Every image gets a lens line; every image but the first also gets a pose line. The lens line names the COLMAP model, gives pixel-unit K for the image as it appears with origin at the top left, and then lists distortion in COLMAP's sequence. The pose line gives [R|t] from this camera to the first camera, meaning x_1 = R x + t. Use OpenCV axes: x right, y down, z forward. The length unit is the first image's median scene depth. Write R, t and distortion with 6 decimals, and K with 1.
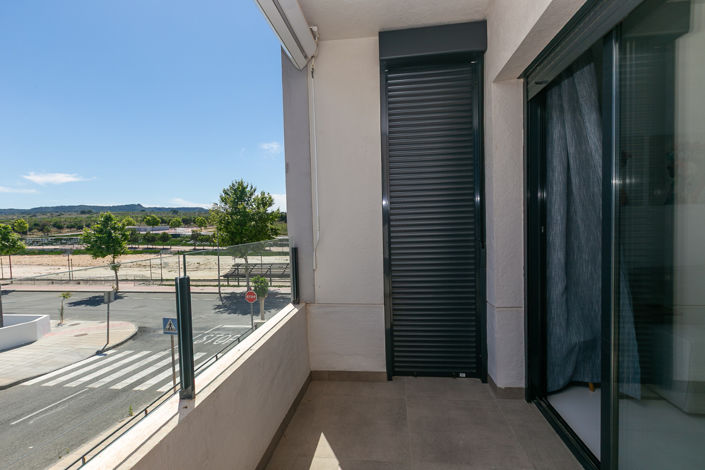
lens RADIAL K [[319.6, 0, 353.9], [0, 319.6, 234.2], [0, 0, 1]] dist [0.004277, 0.001057]
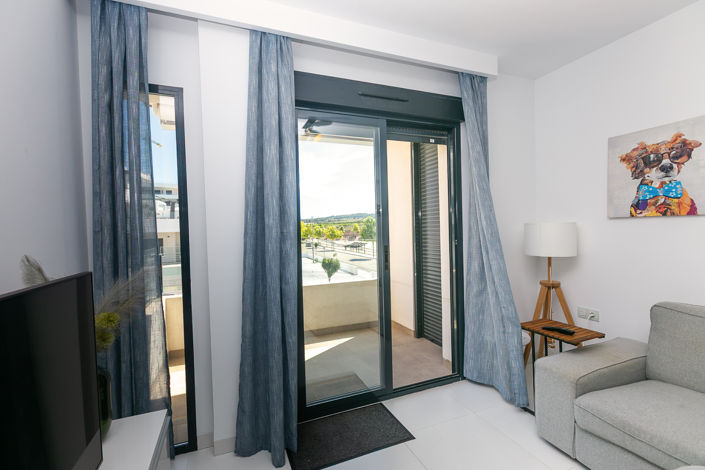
lens RADIAL K [[319.6, 0, 353.7], [0, 319.6, 235.6], [0, 0, 1]] dist [0.004277, 0.001057]
pose [[0.480902, 0.033920, -0.876118, 1.340369], [-0.021614, 0.999406, 0.026830, -0.058441], [0.876508, 0.006034, 0.481350, 0.020253]]
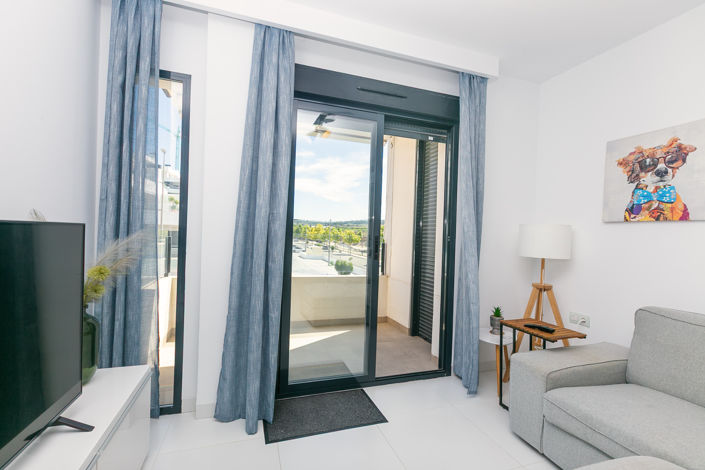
lens RADIAL K [[319.6, 0, 353.3], [0, 319.6, 235.2], [0, 0, 1]] dist [0.004277, 0.001057]
pose [[0.427188, 0.045419, -0.903021, 1.412527], [-0.082144, 0.996557, 0.011264, -0.009933], [0.900424, 0.069366, 0.429448, 0.081447]]
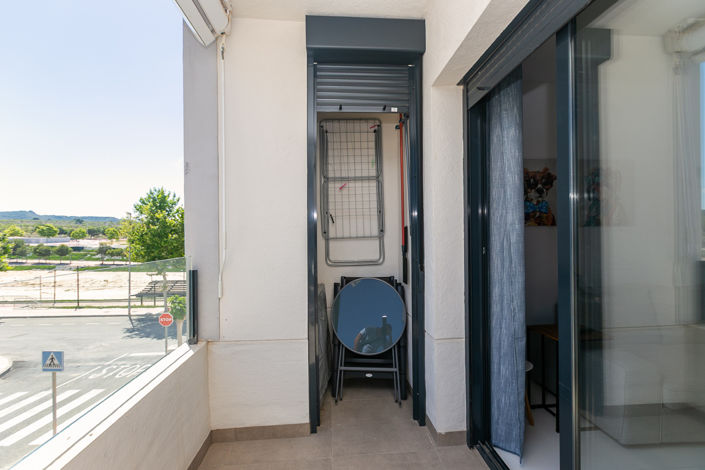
lens RADIAL K [[319.6, 0, 353.1], [0, 319.6, 235.5], [0, 0, 1]] dist [0.004277, 0.001057]
pose [[0.980636, 0.017667, 0.195040, 0.045518], [-0.009379, 0.999016, -0.043339, -0.013018], [-0.195614, 0.040671, 0.979837, 0.167650]]
